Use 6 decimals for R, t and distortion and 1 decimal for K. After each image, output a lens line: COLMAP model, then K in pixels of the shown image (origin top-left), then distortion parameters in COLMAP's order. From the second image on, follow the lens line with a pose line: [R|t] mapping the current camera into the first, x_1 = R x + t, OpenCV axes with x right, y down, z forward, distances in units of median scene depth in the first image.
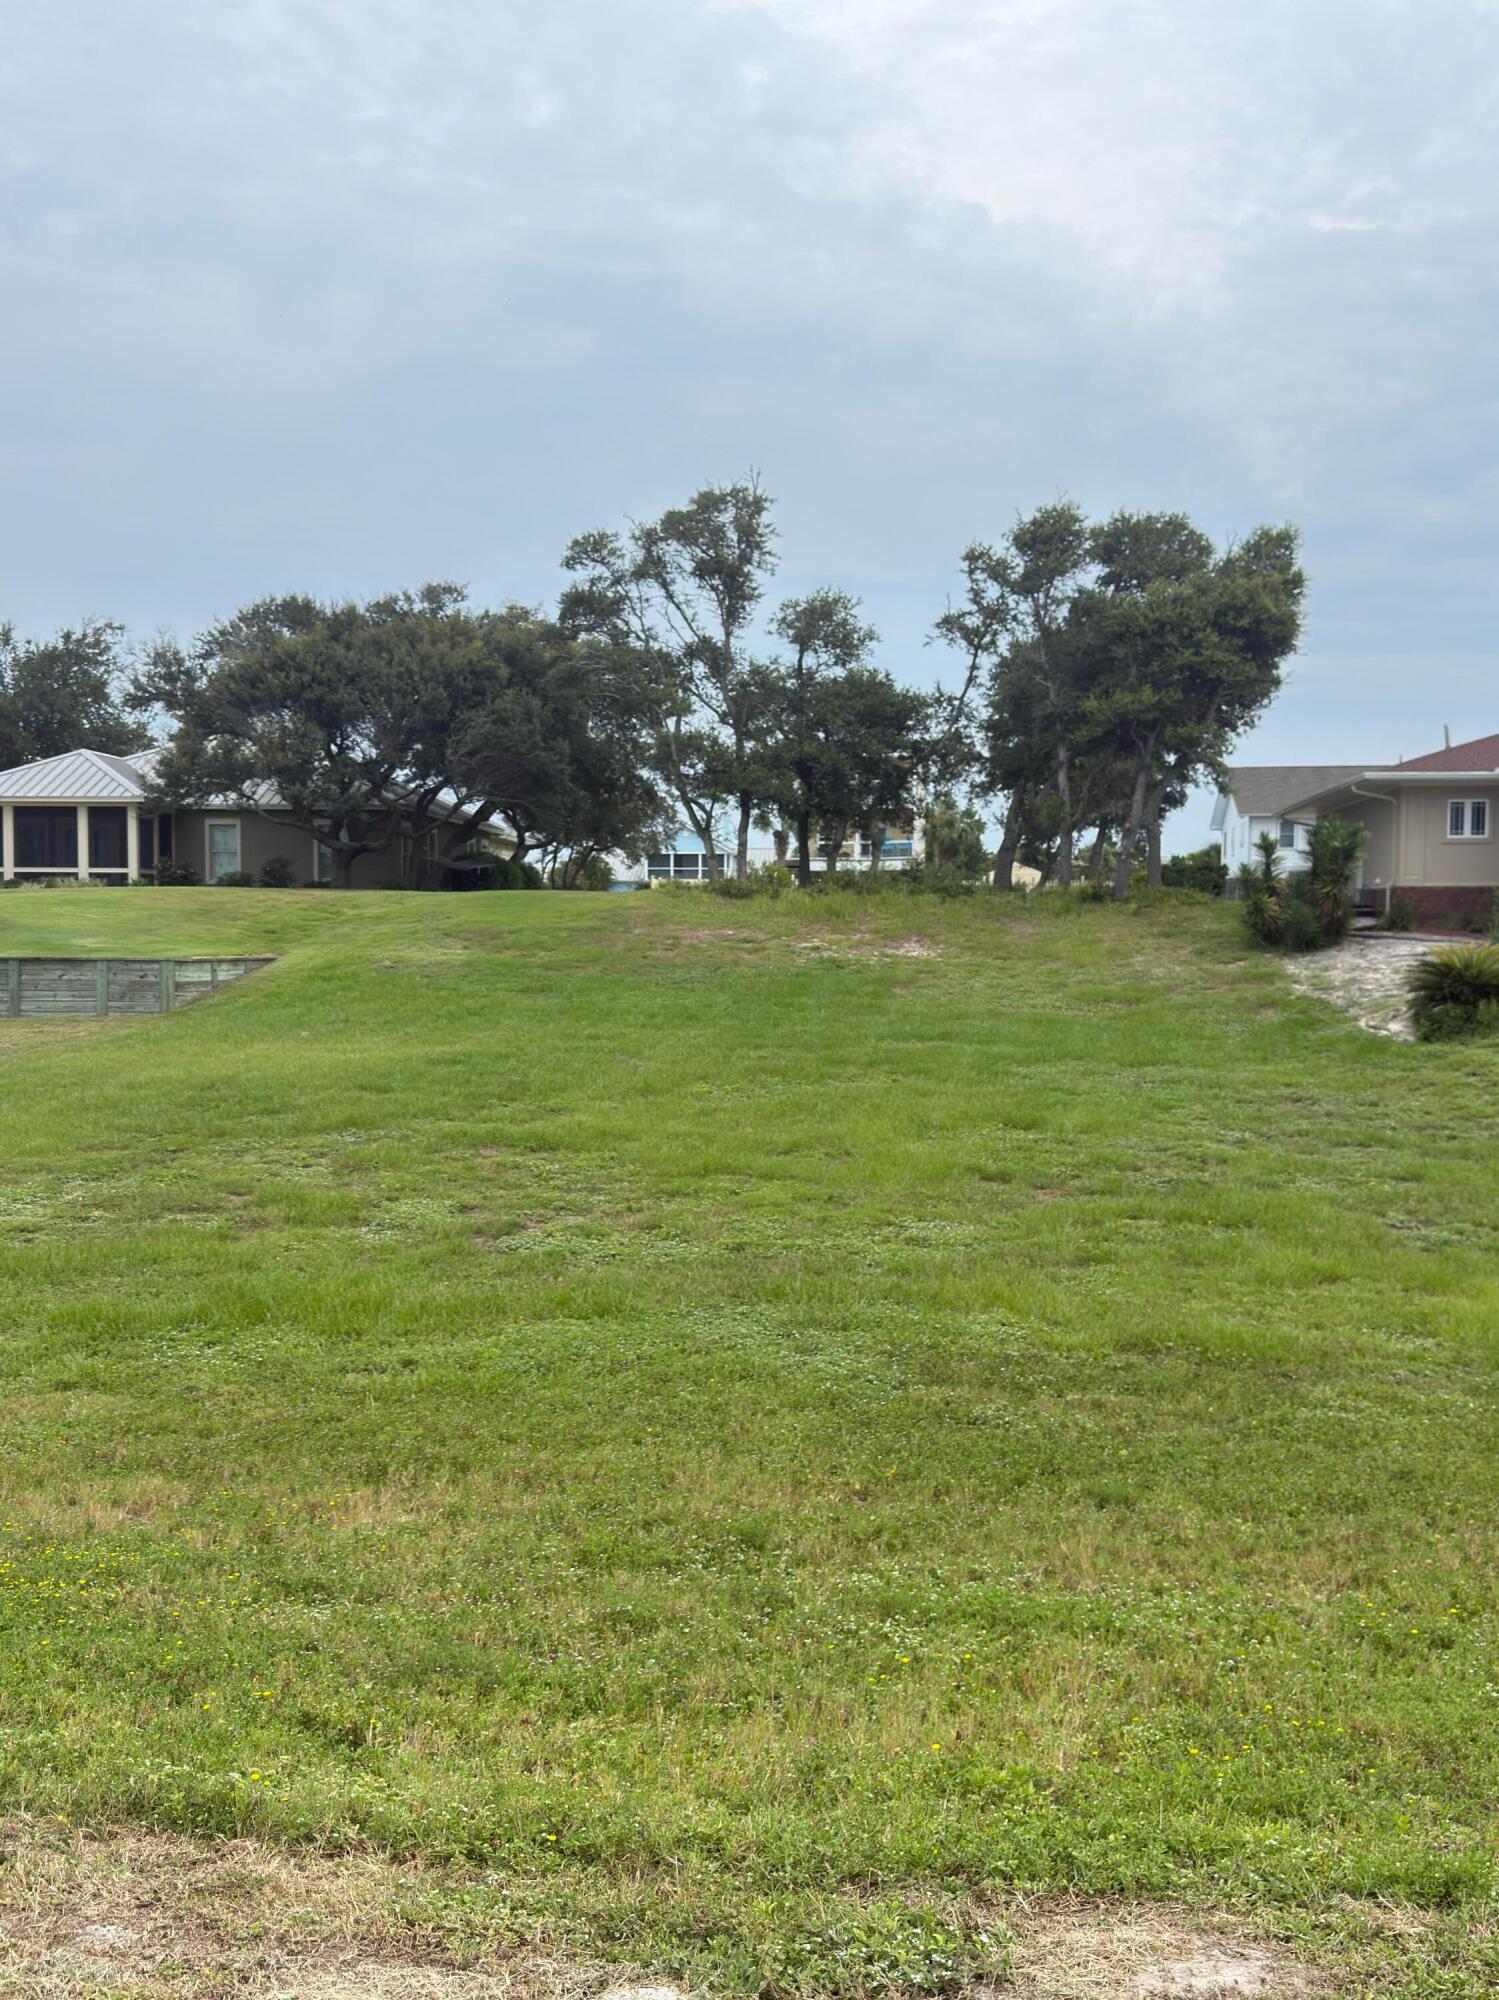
lens RADIAL K [[1927.7, 0, 741.8], [0, 1927.7, 1027.3], [0, 0, 1]] dist [-0.015953, -0.030134]
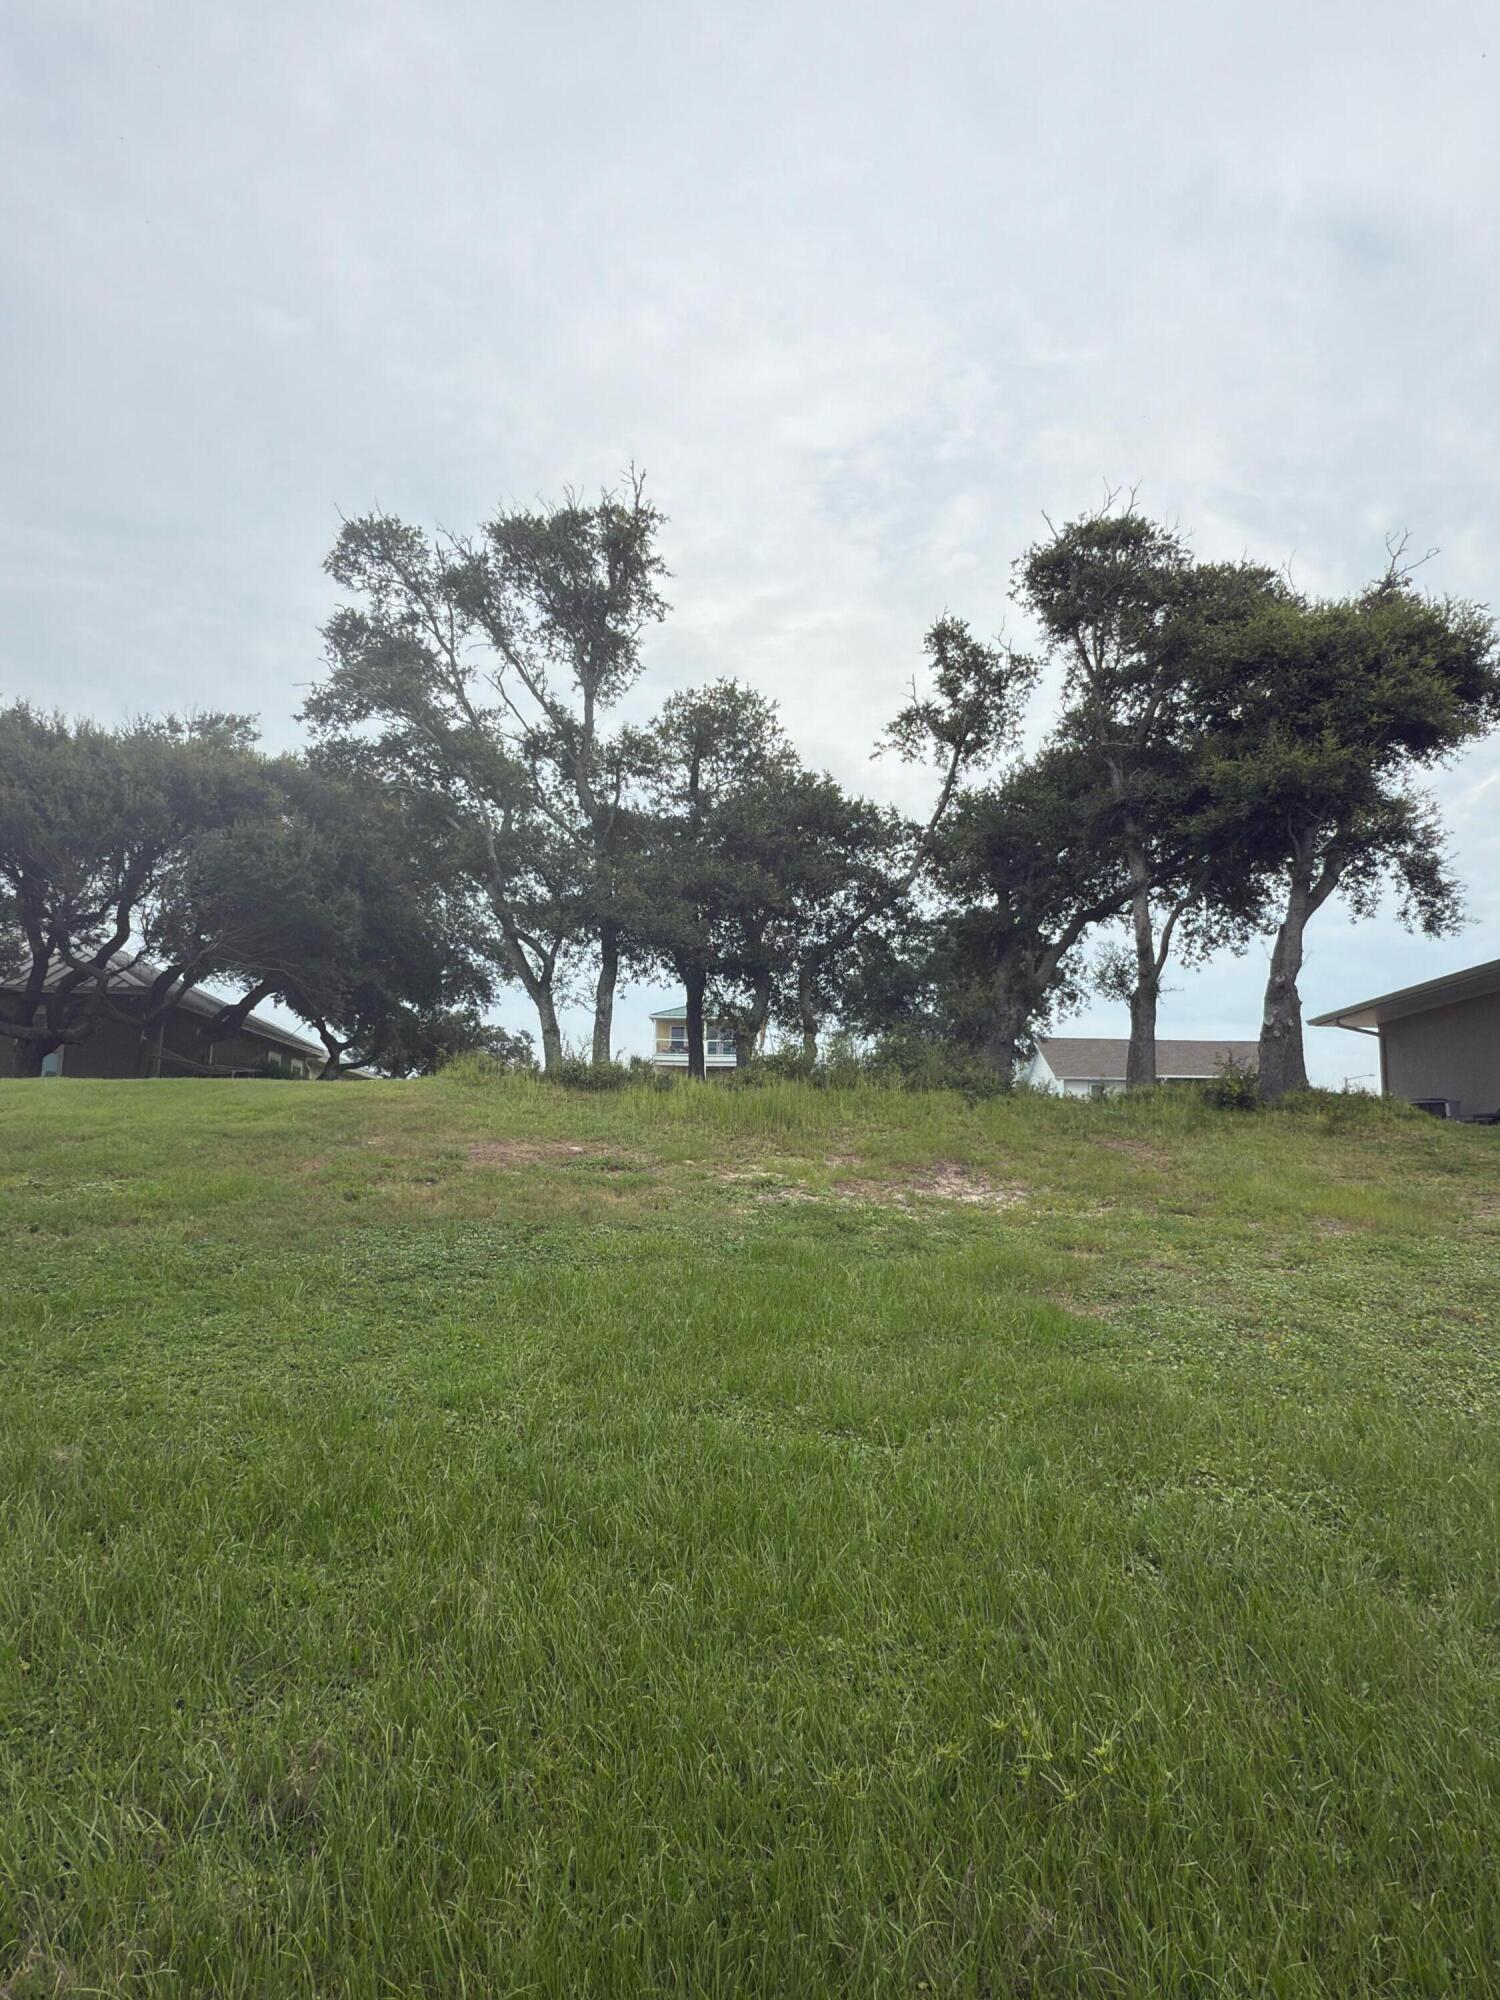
lens RADIAL K [[1214.5, 0, 750.0], [0, 1214.5, 1000.0], [0, 0, 1]] dist [0.004347, 0.000439]
pose [[0.991753, 0.033466, 0.123720, -0.001450], [-0.007749, 0.979198, -0.202758, -0.021537], [-0.127932, 0.200127, 0.971382, 0.606616]]
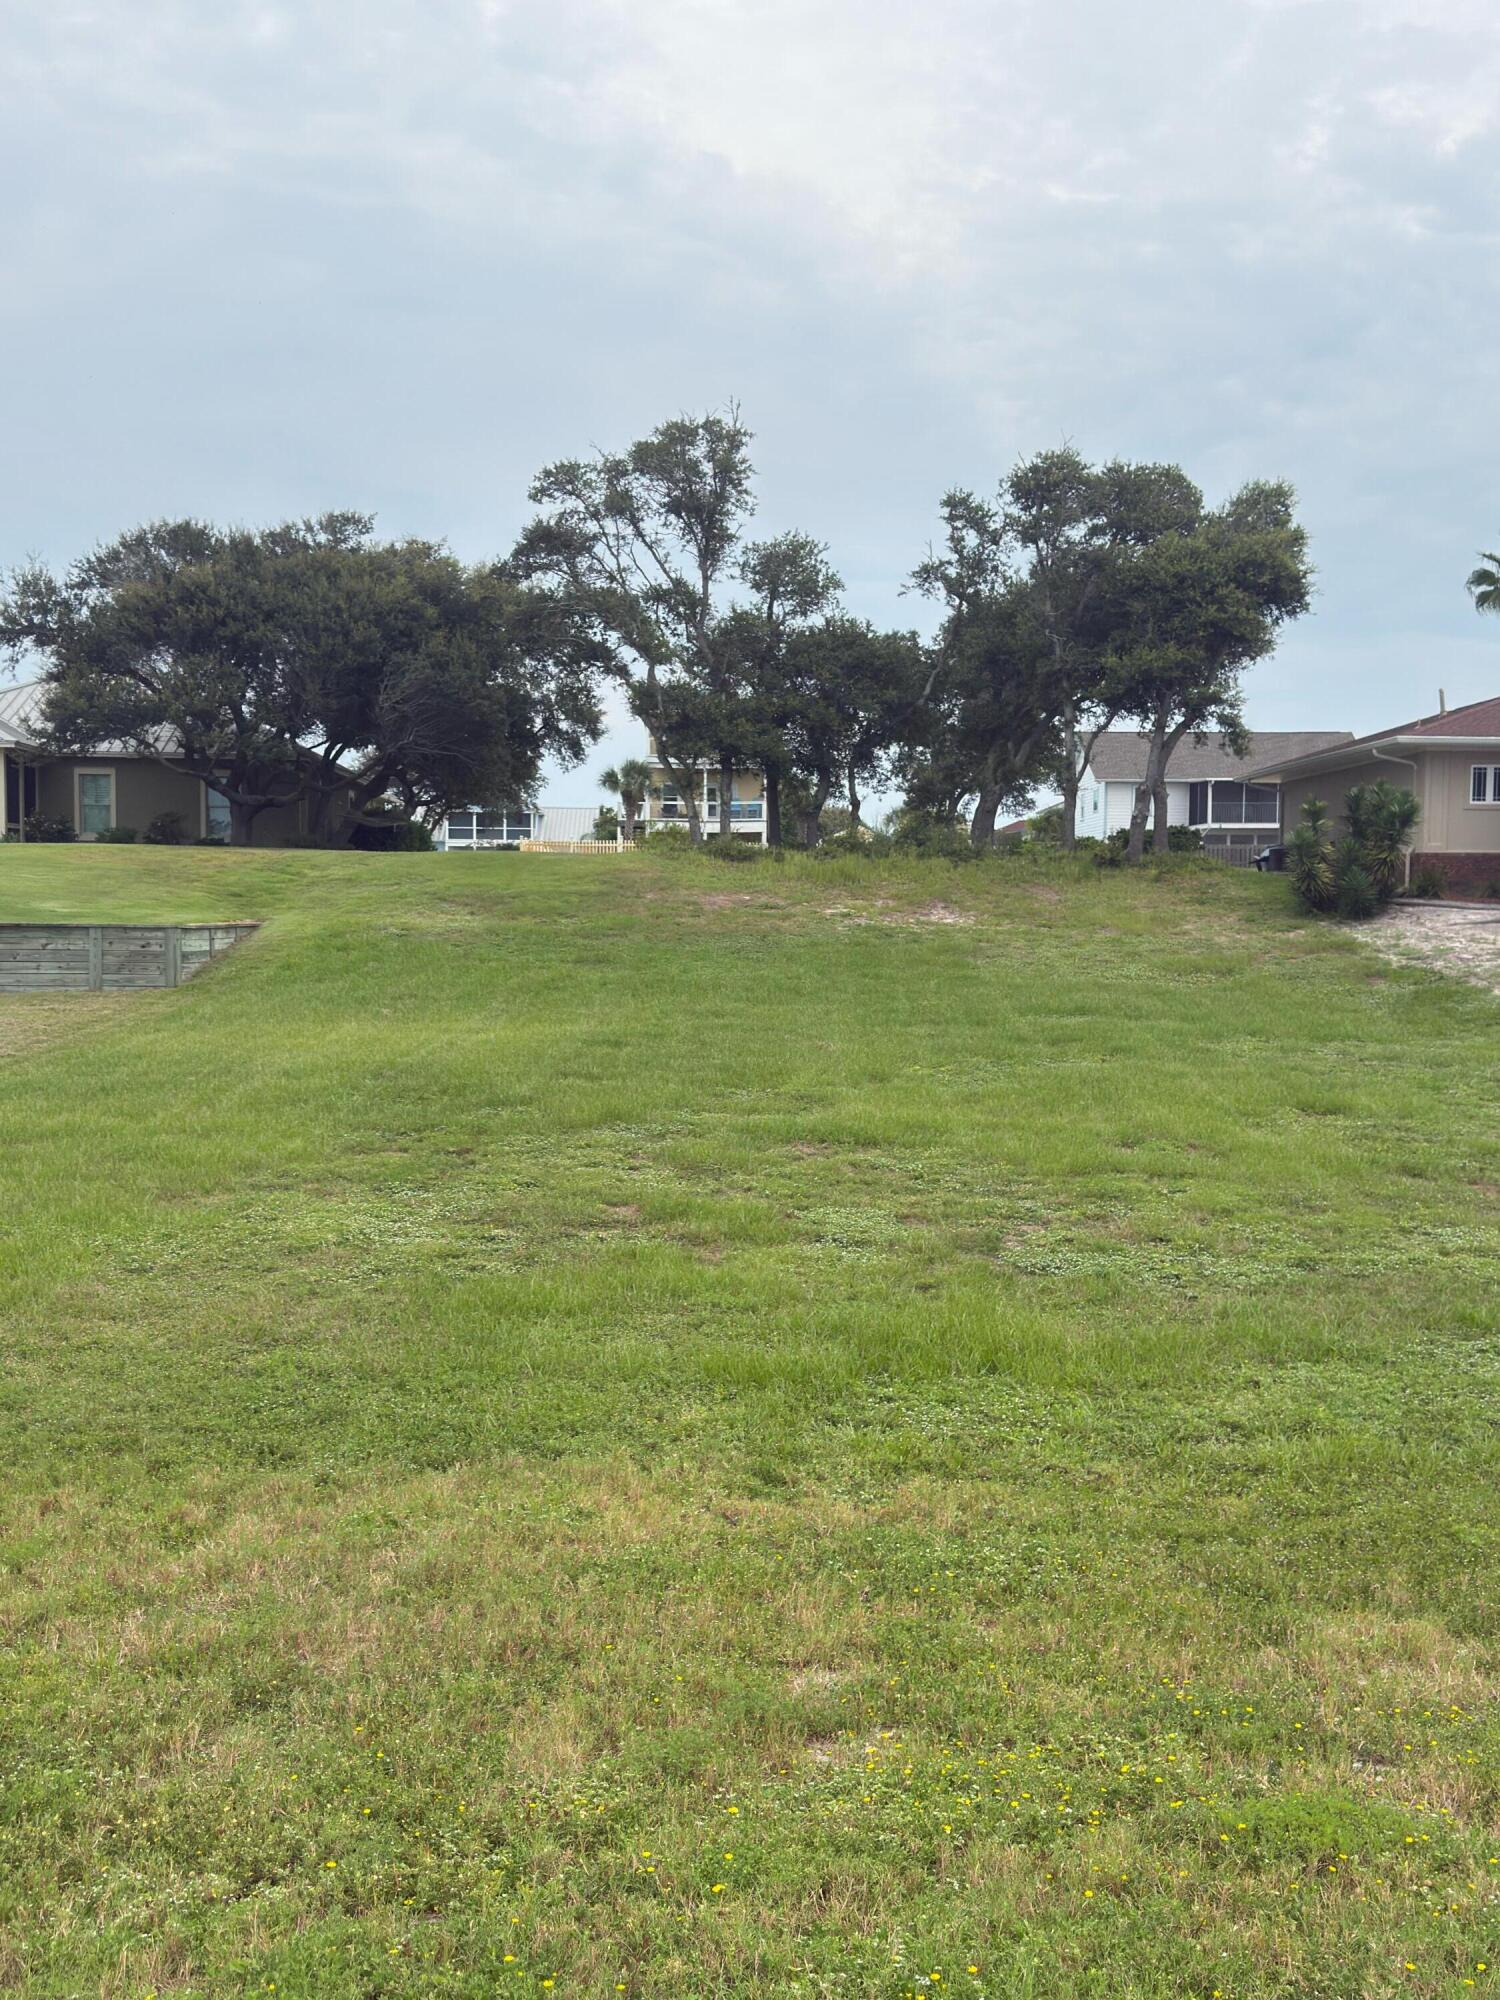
lens RADIAL K [[1956.2, 0, 750.0], [0, 1956.2, 1000.0], [0, 0, 1]] dist [0.009003, -0.094968]
pose [[0.987780, -0.004275, 0.155794, -0.132293], [0.003607, 0.999983, 0.004571, -0.003633], [-0.155811, -0.003954, 0.987779, 0.059932]]
